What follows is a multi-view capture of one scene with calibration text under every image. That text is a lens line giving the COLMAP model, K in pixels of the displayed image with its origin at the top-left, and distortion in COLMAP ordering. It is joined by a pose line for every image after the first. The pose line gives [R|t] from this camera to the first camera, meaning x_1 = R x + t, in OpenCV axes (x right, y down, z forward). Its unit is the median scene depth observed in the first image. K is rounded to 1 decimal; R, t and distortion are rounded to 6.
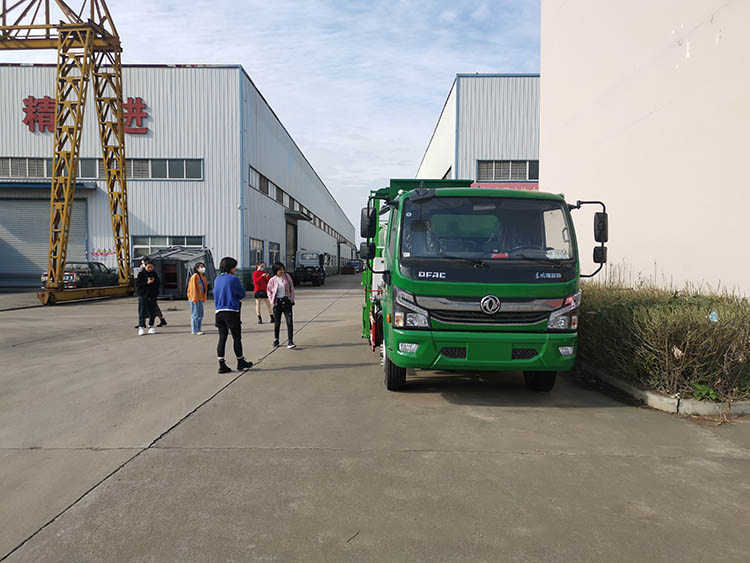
lens RADIAL K [[566.5, 0, 375.0], [0, 566.5, 281.5], [0, 0, 1]] dist [0.070226, -0.065454]
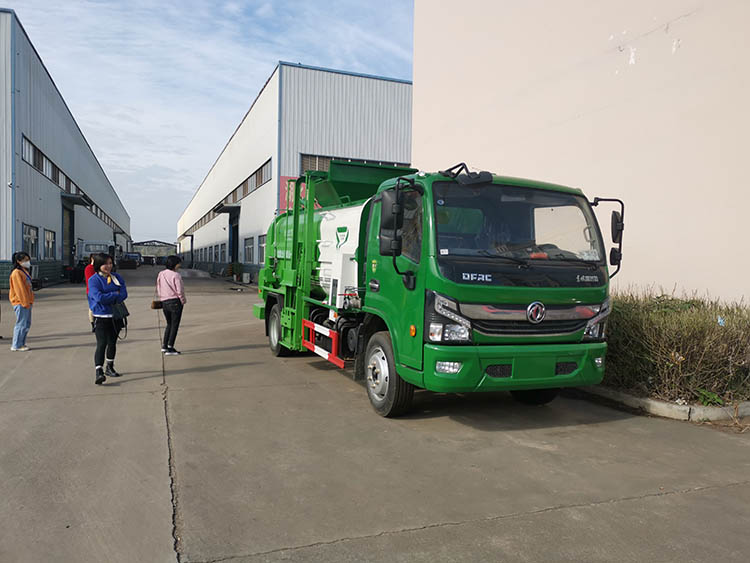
lens RADIAL K [[566.5, 0, 375.0], [0, 566.5, 281.5], [0, 0, 1]] dist [0.070226, -0.065454]
pose [[0.930248, 0.004259, 0.366906, -0.331396], [-0.006813, 0.999961, 0.005667, -0.008977], [-0.366868, -0.007772, 0.930241, 0.287955]]
